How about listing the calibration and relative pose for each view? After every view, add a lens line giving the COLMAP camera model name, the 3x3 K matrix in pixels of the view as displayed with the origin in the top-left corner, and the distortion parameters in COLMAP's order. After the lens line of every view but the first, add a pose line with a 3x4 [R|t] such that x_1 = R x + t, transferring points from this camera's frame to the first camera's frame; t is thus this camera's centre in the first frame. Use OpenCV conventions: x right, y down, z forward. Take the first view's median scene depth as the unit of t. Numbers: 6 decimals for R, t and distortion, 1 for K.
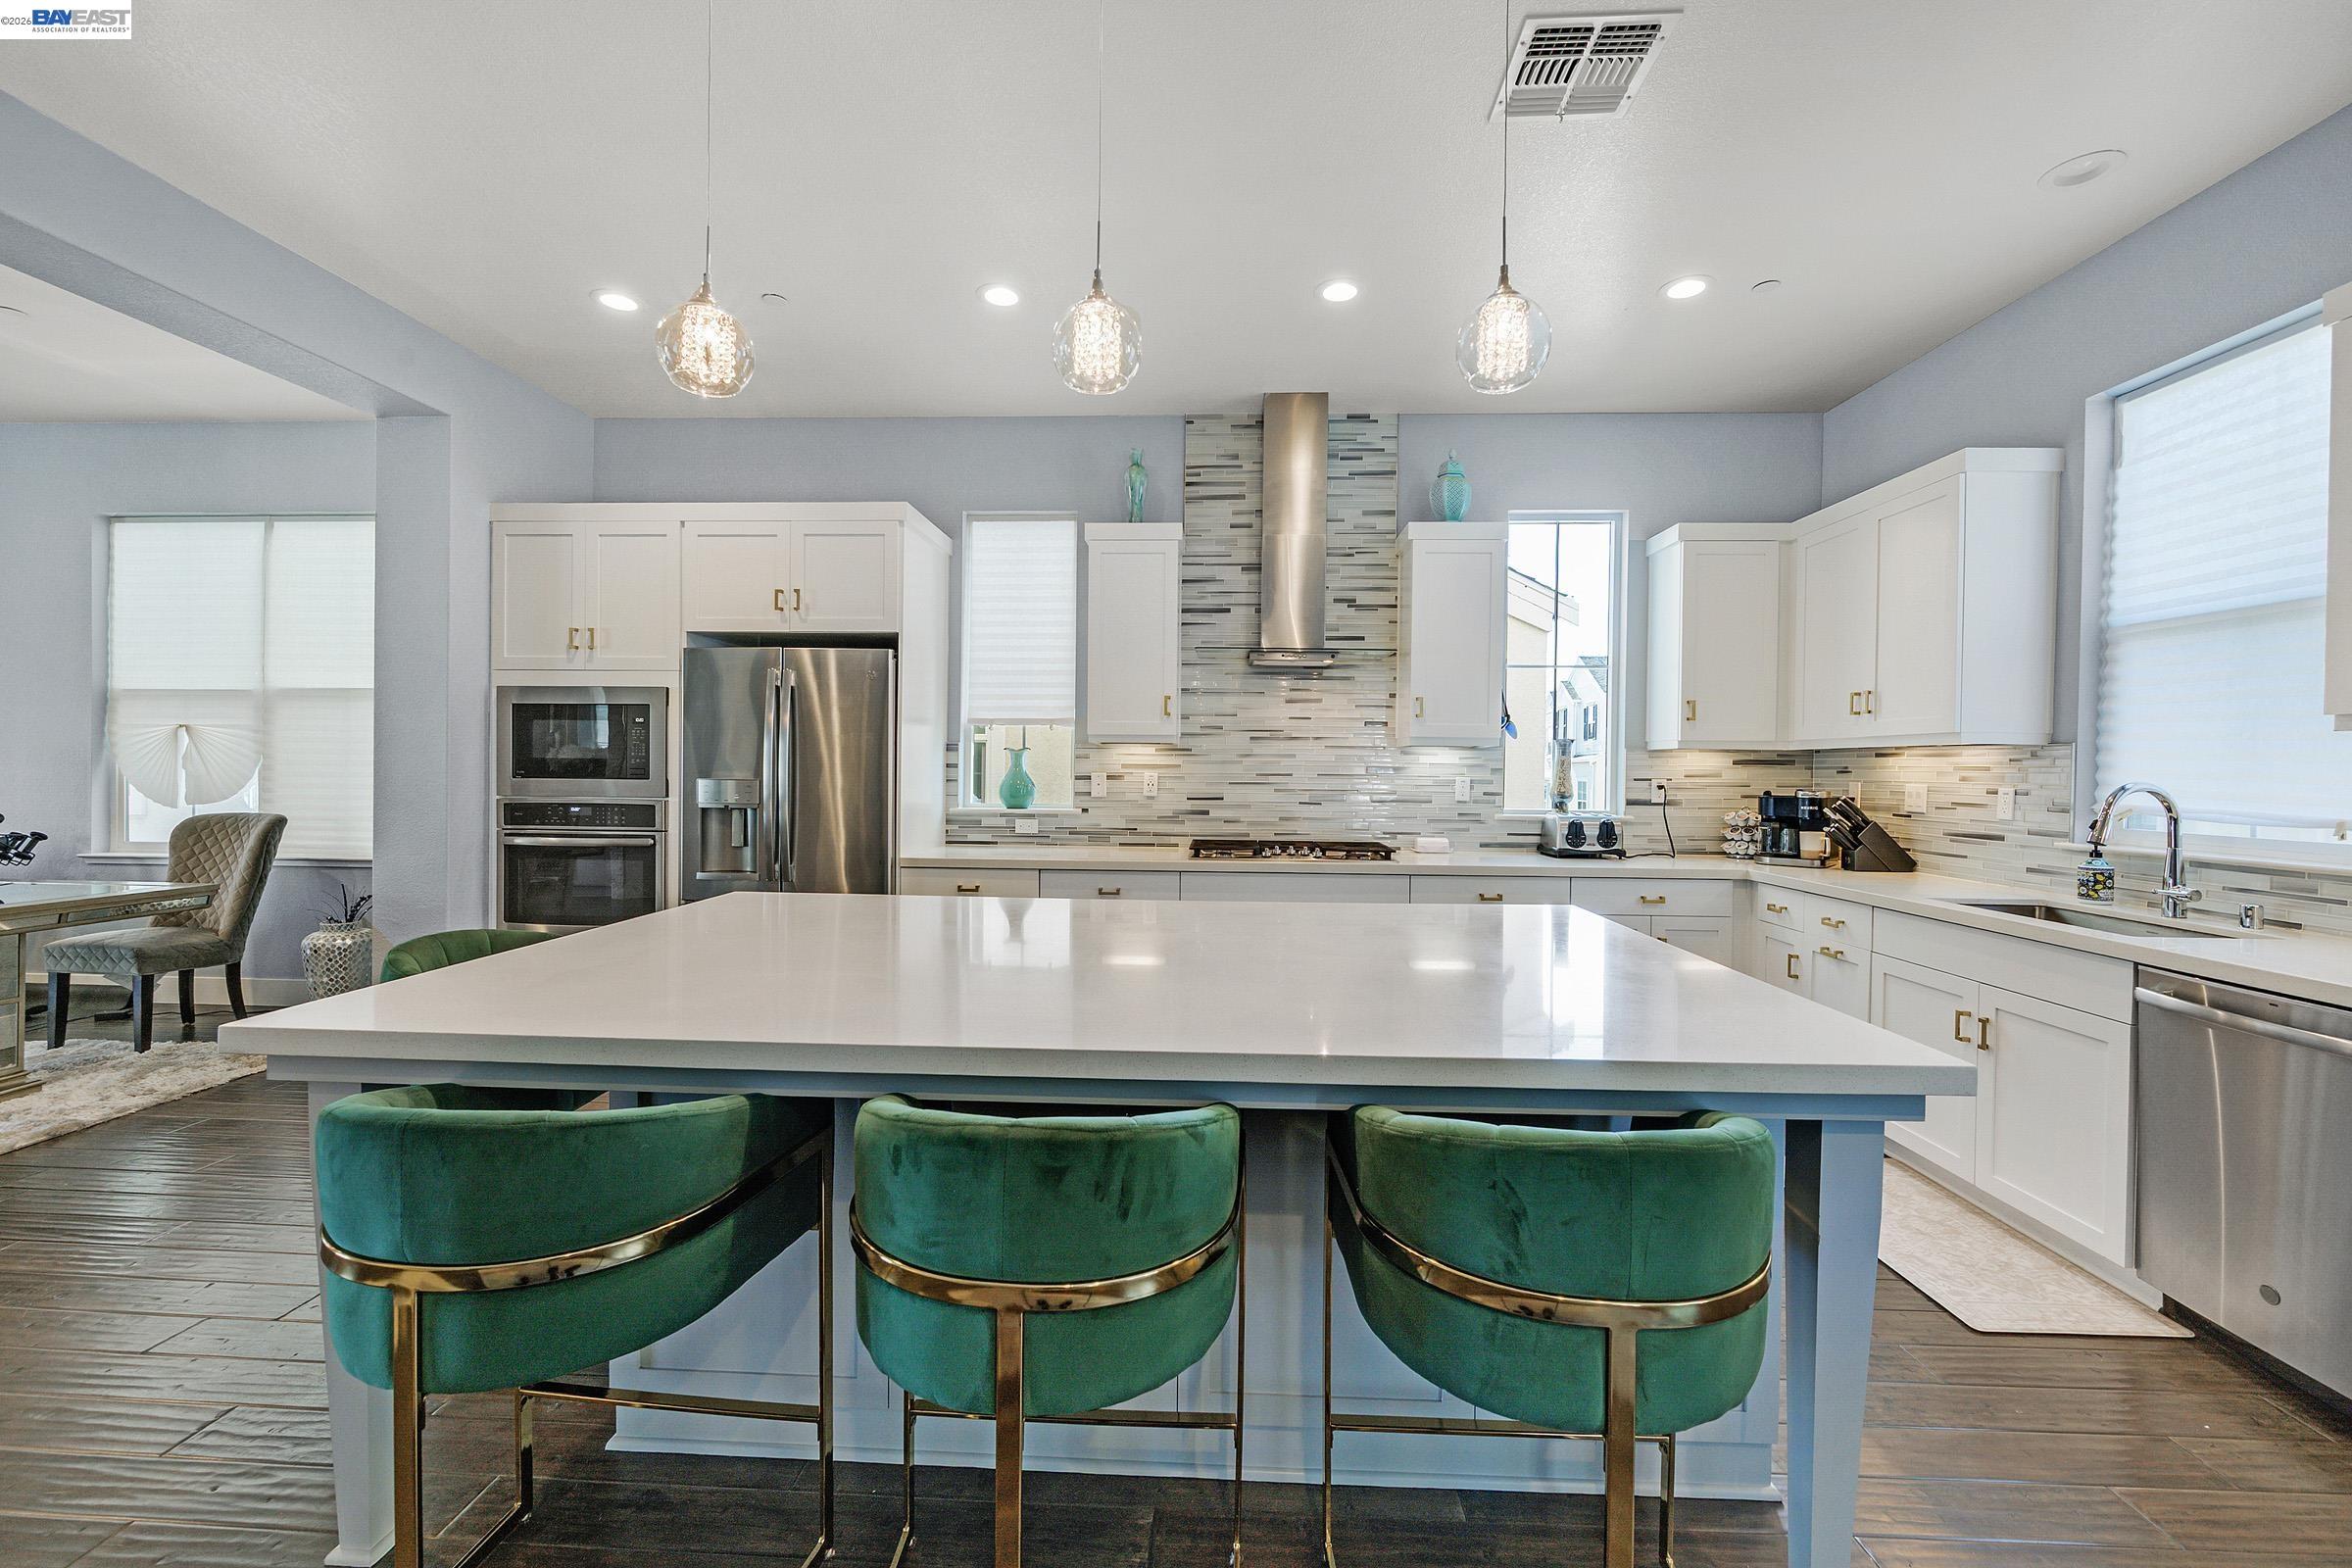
lens RADIAL K [[934.4, 0, 1180.9], [0, 934.4, 779.7], [0, 0, 1]] dist [-0.003155, -0.000266]
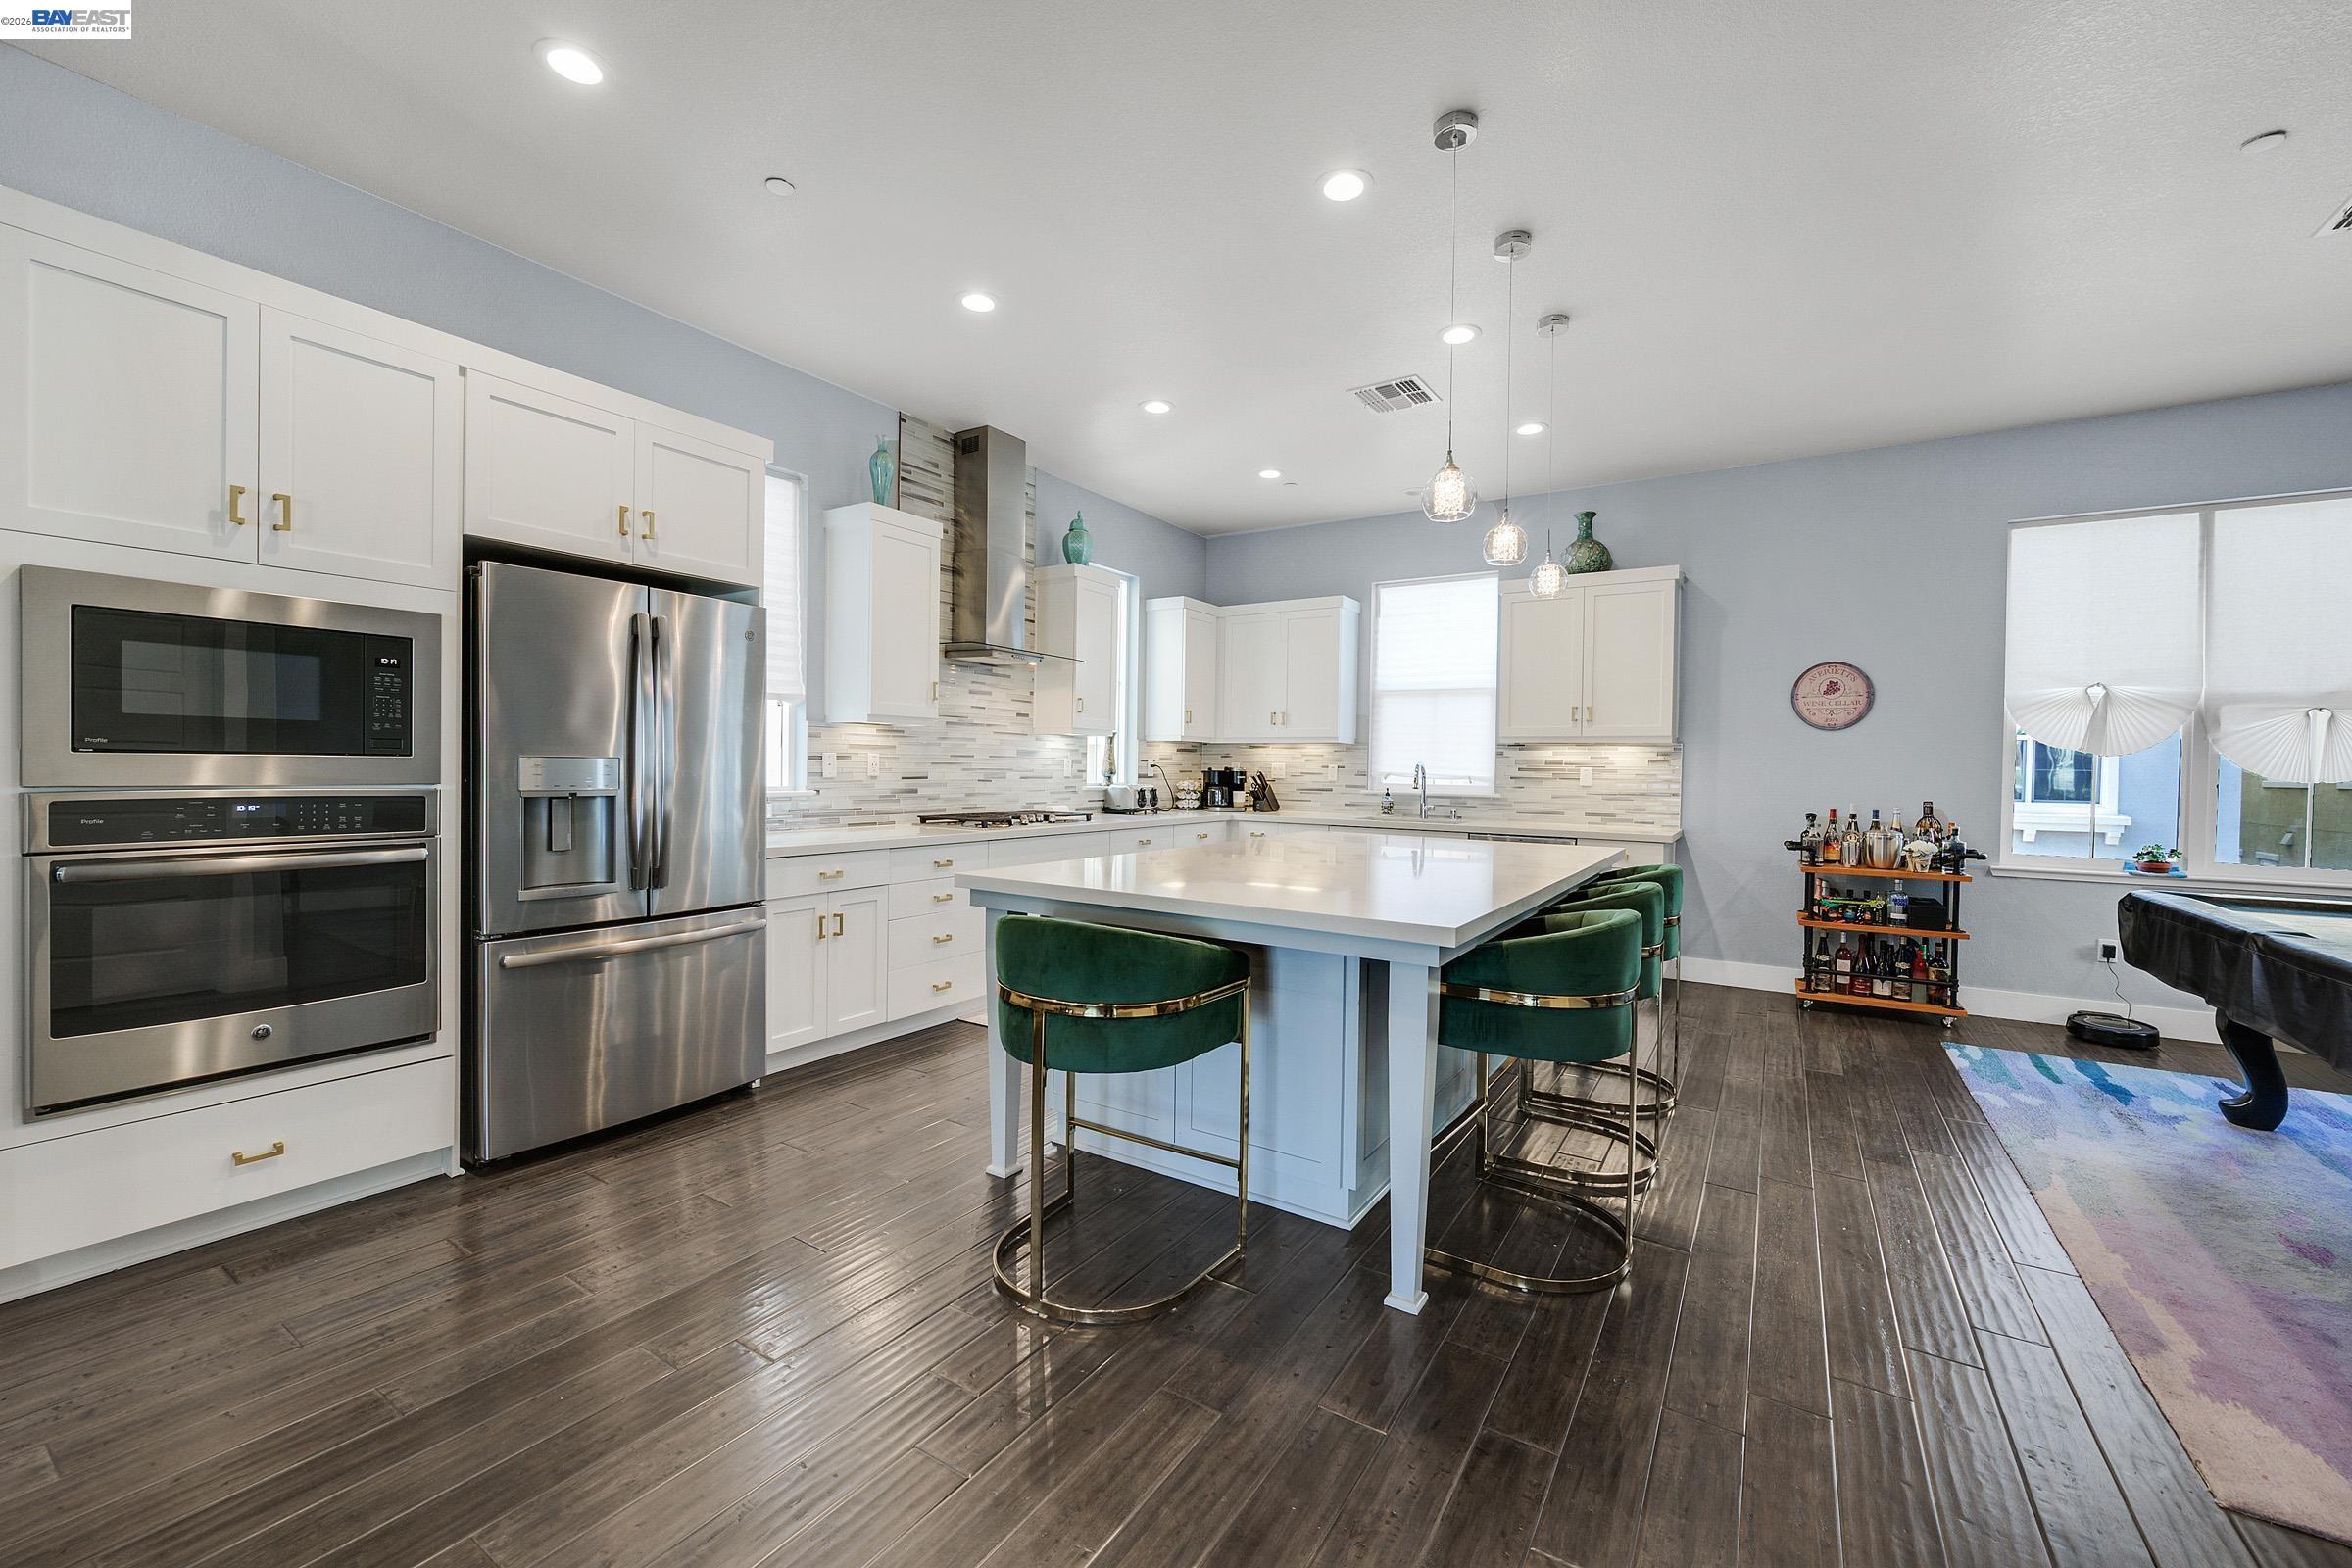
lens RADIAL K [[934.4, 0, 1180.9], [0, 934.4, 779.7], [0, 0, 1]] dist [-0.003155, -0.000266]
pose [[0.502242, -0.015130, 0.864595, -0.769610], [0.001456, 0.999860, 0.016651, 0.005301], [-0.864726, -0.007104, 0.502194, 0.203403]]
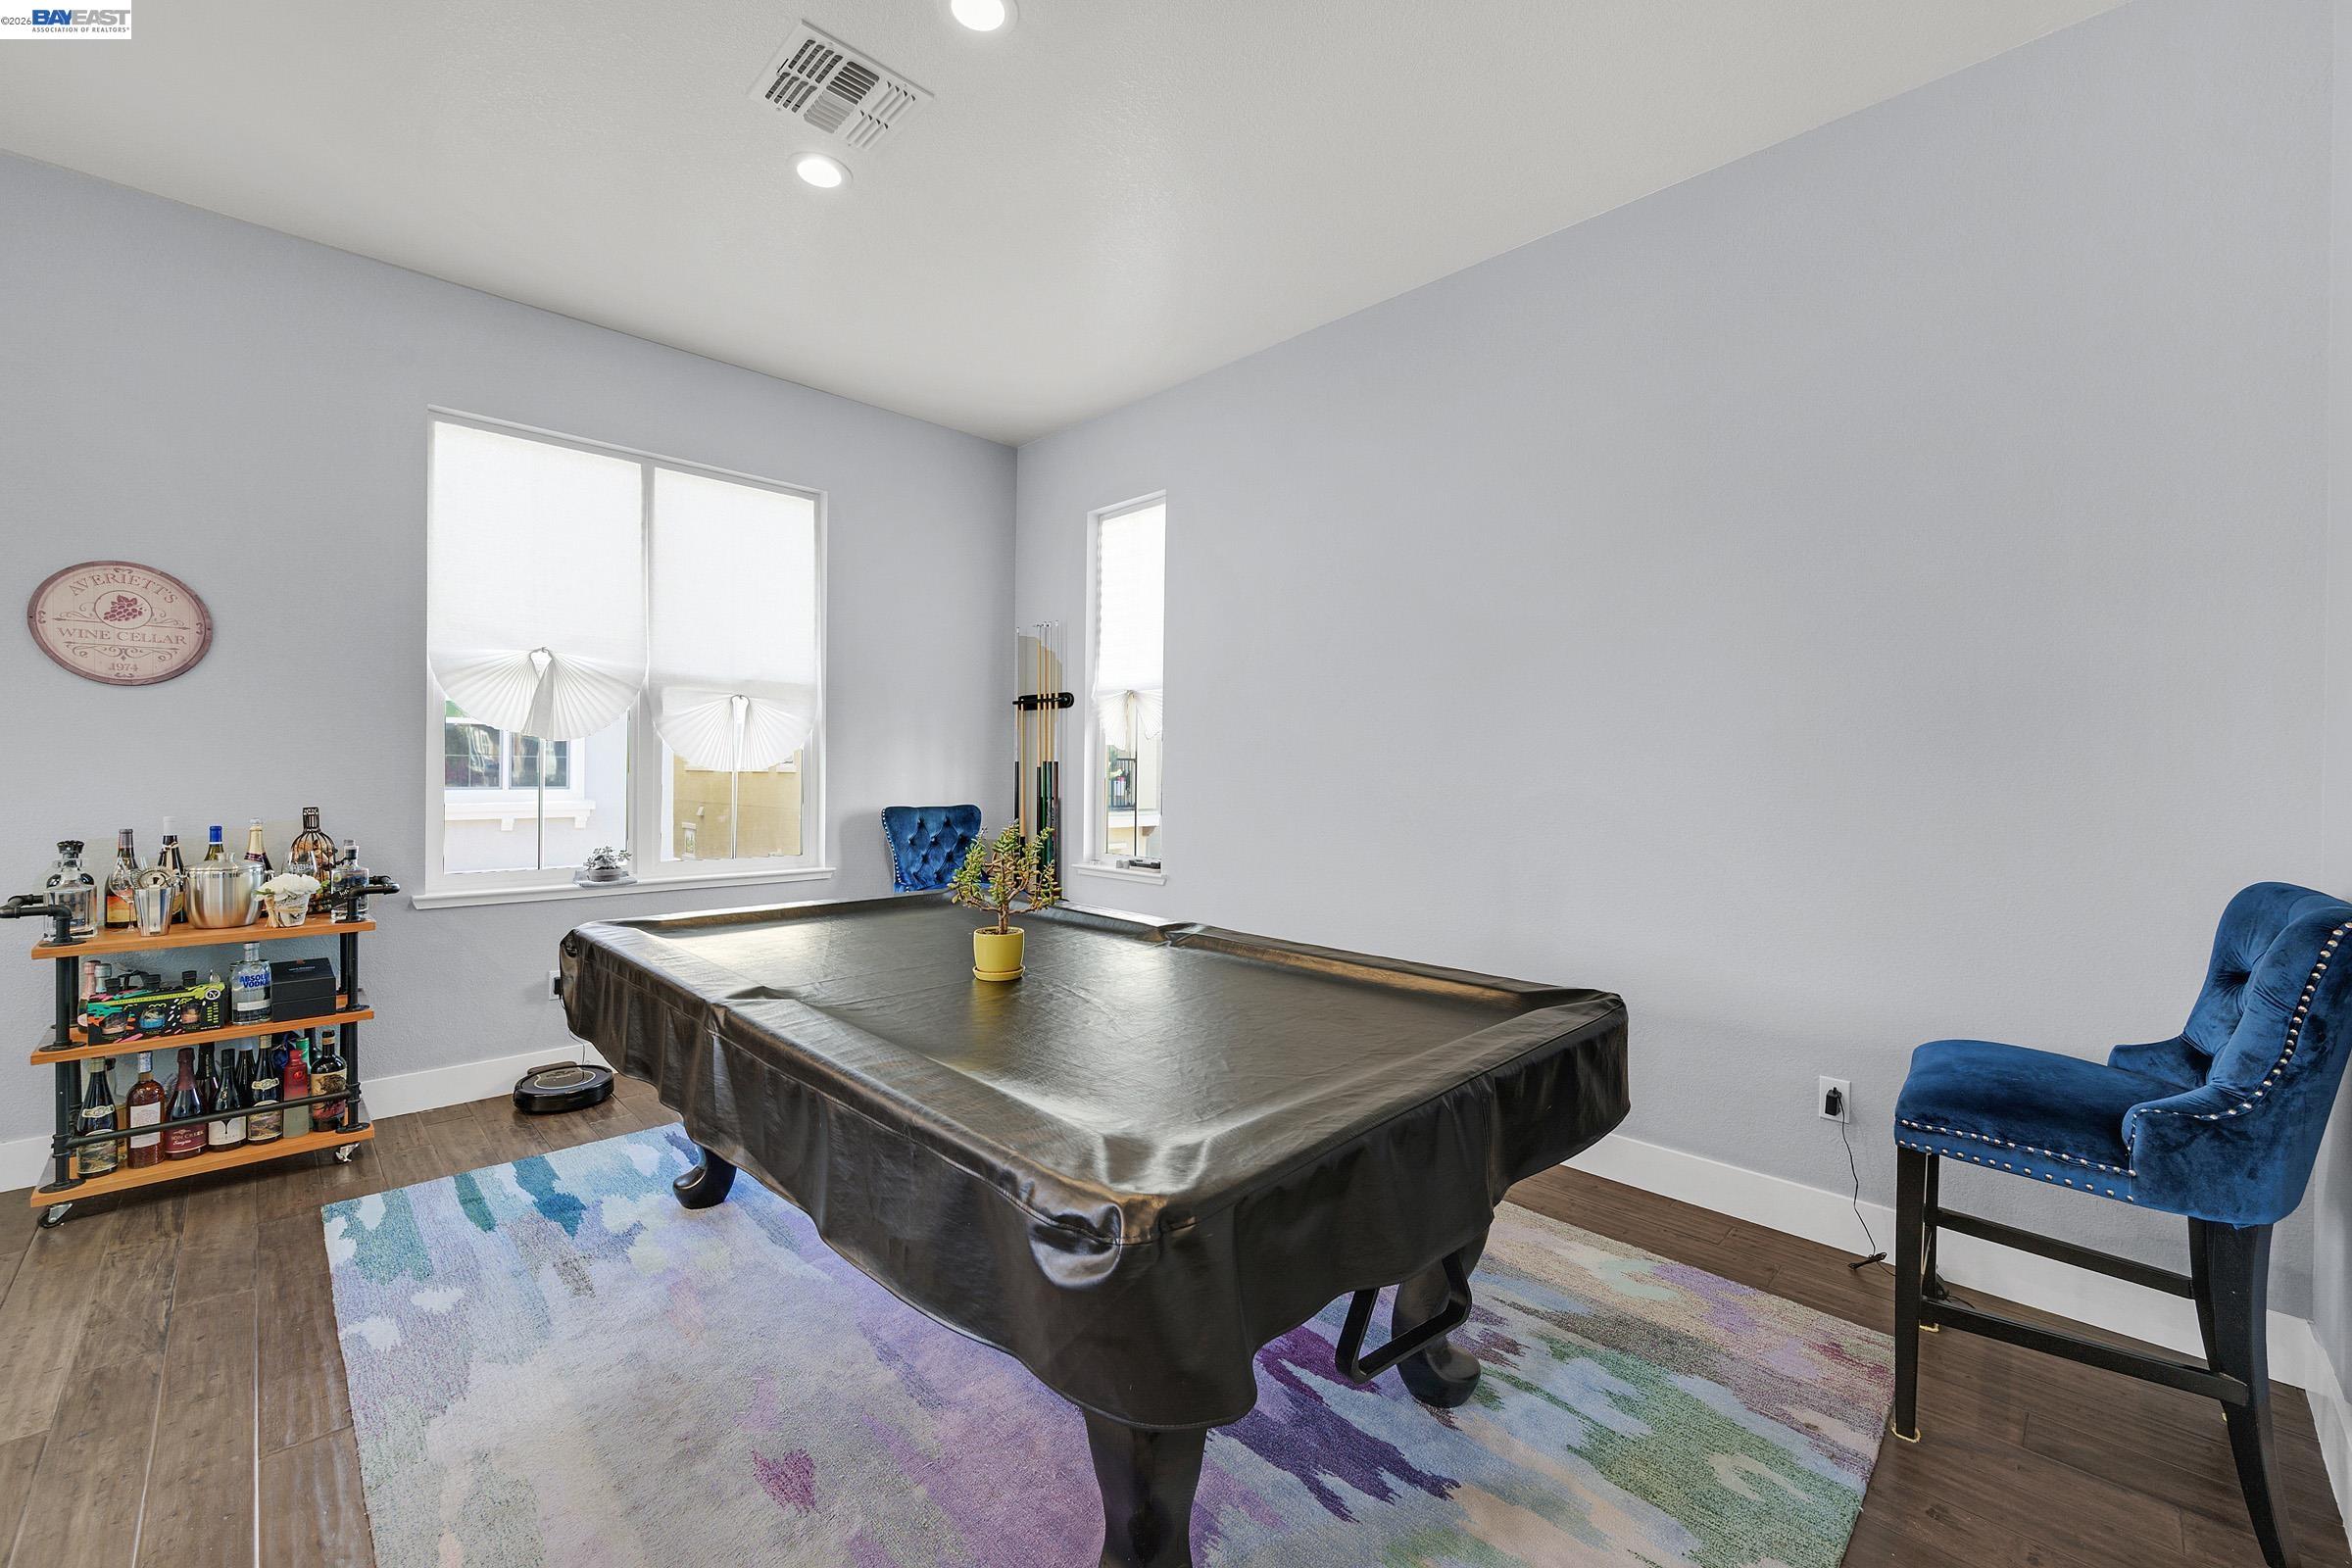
lens RADIAL K [[934.4, 0, 1180.9], [0, 934.4, 779.7], [0, 0, 1]] dist [-0.003155, -0.000266]
pose [[-0.734961, -0.023600, 0.677698, -0.327777], [-0.009199, 0.999649, 0.024834, 0.006403], [-0.678047, 0.012018, -0.734920, 0.064884]]
